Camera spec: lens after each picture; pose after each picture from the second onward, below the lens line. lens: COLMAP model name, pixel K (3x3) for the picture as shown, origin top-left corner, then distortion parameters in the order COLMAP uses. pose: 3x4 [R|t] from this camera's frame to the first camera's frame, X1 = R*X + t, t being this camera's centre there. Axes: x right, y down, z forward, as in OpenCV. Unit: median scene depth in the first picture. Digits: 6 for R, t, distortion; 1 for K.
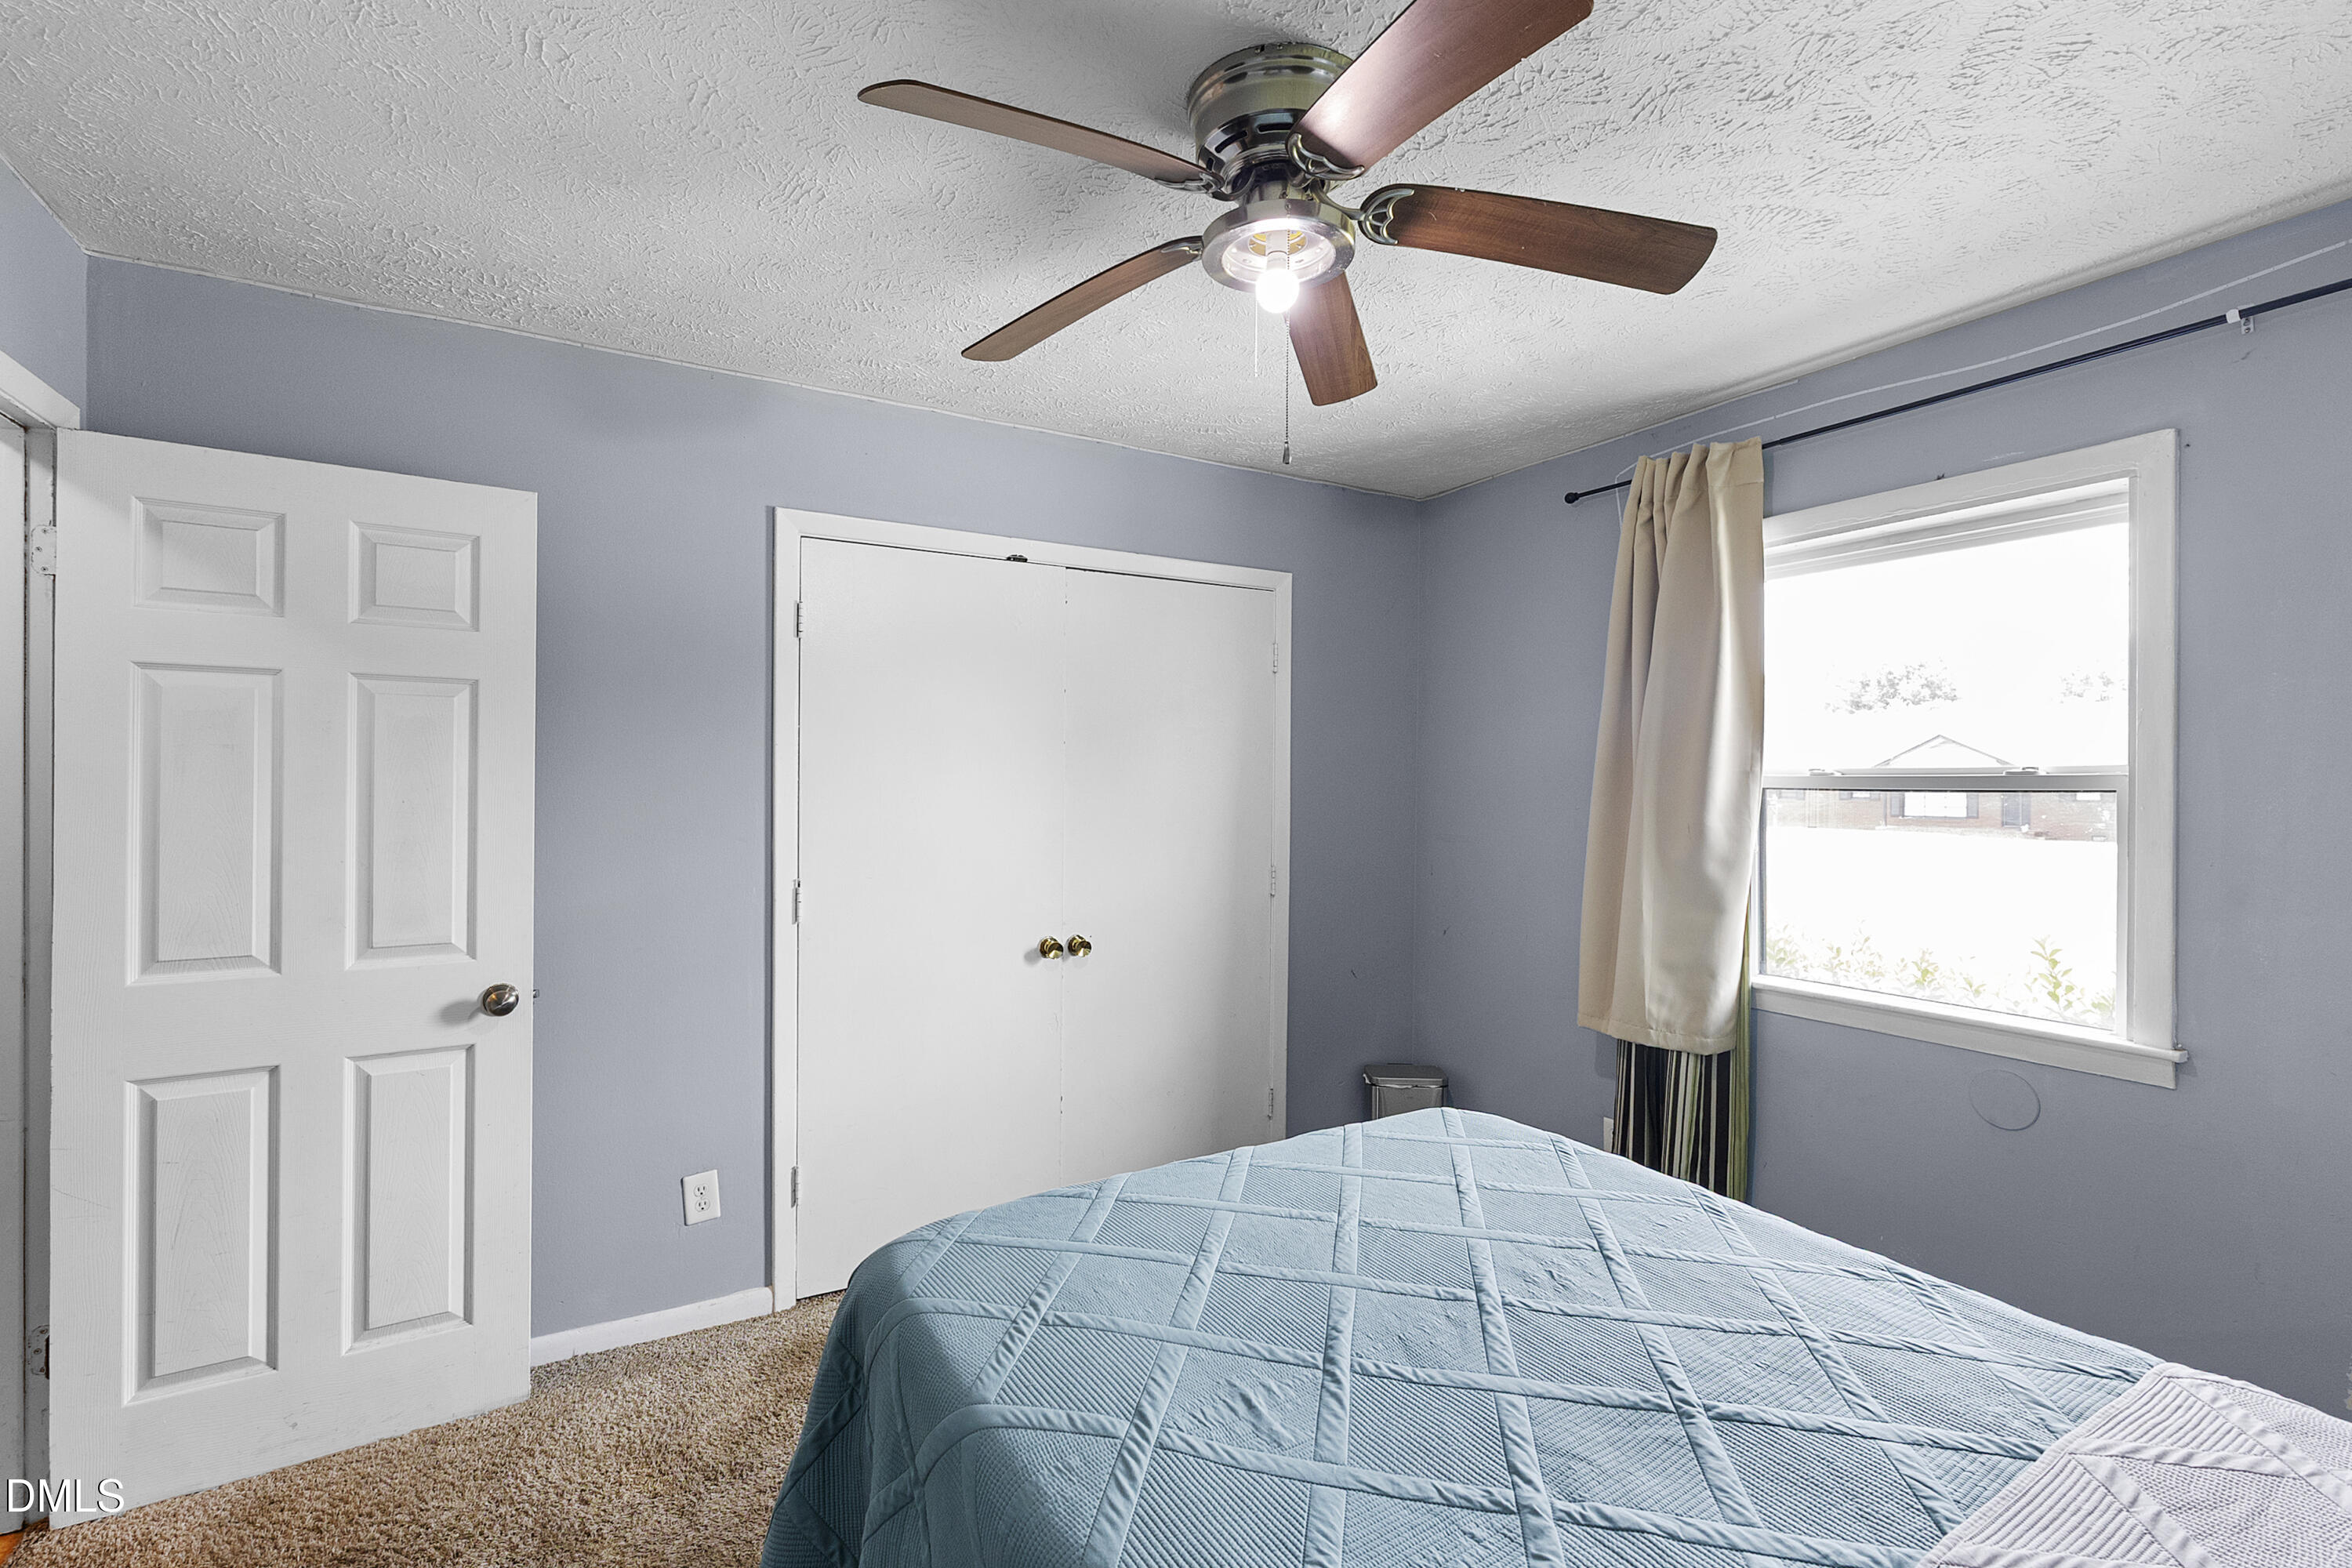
lens RADIAL K [[1041.8, 0, 1176.0], [0, 1041.8, 784.0], [0, 0, 1]] dist [-0.004322, 0.000459]
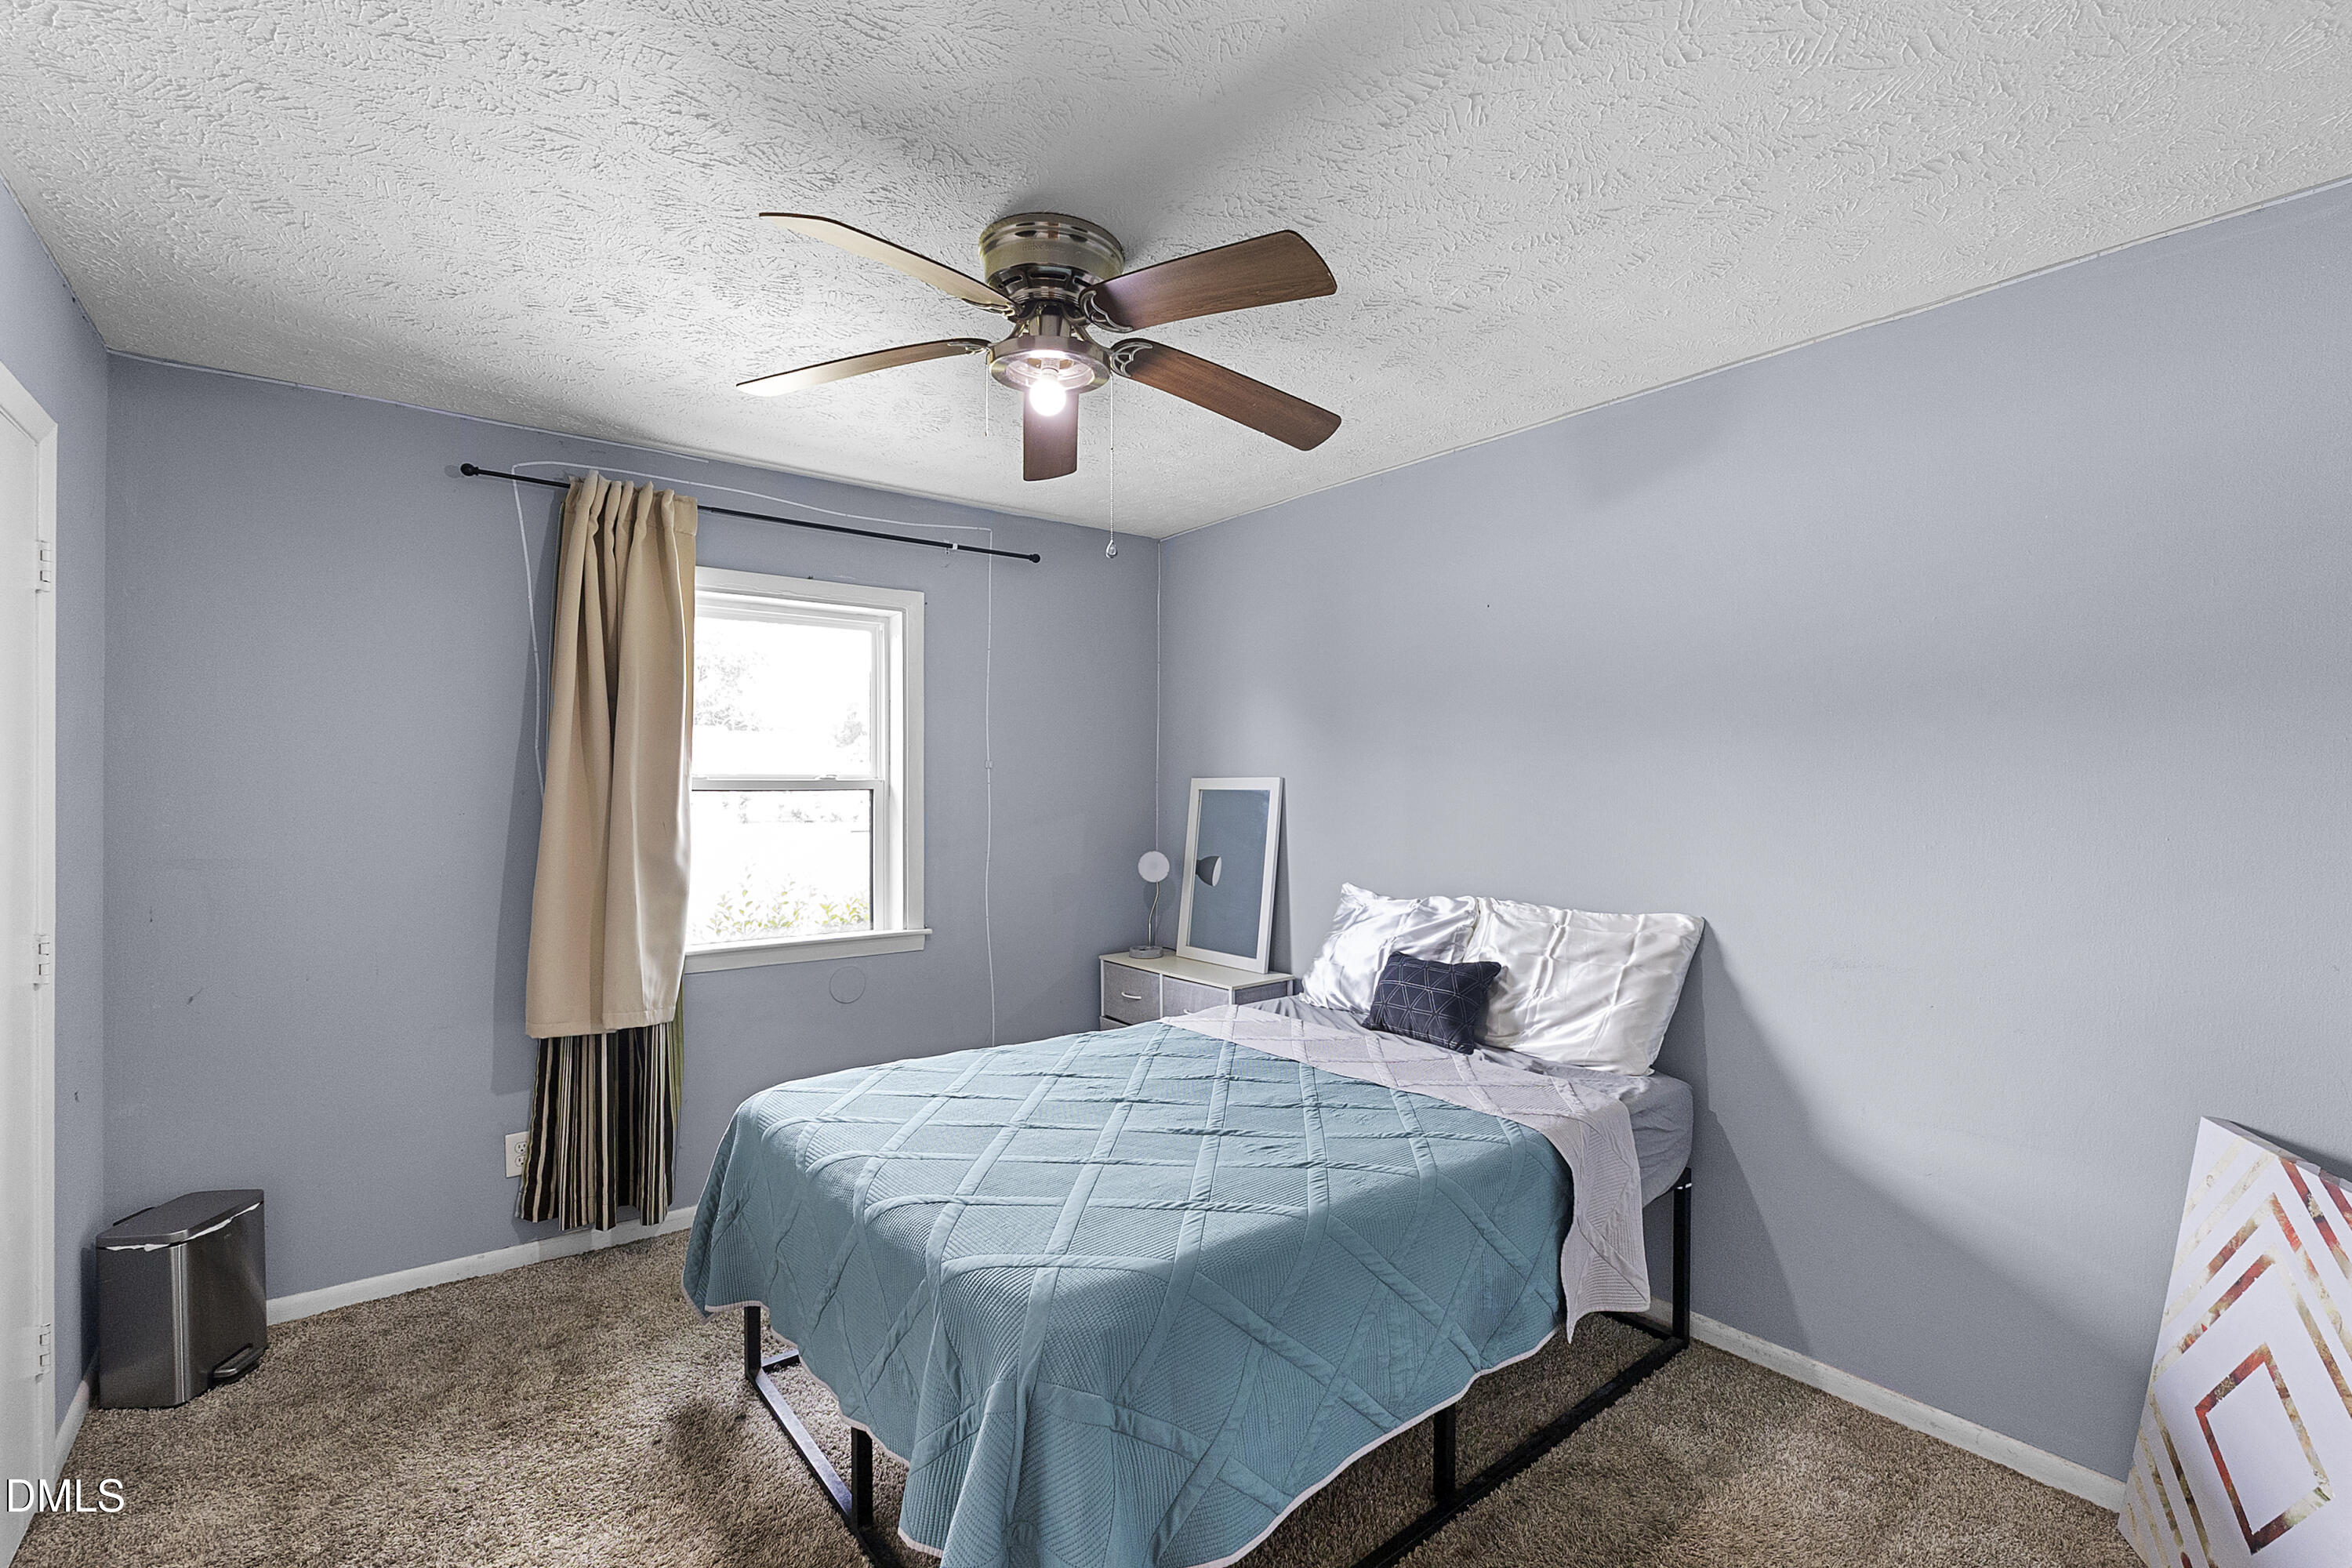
lens RADIAL K [[1042.5, 0, 1175.6], [0, 1042.5, 794.4], [0, 0, 1]] dist [-0.001316, 0.000352]
pose [[-0.133118, -0.014934, 0.990988, -0.947961], [-0.003043, 0.999888, 0.014660, -0.012722], [-0.991096, -0.001064, -0.133149, 0.805639]]
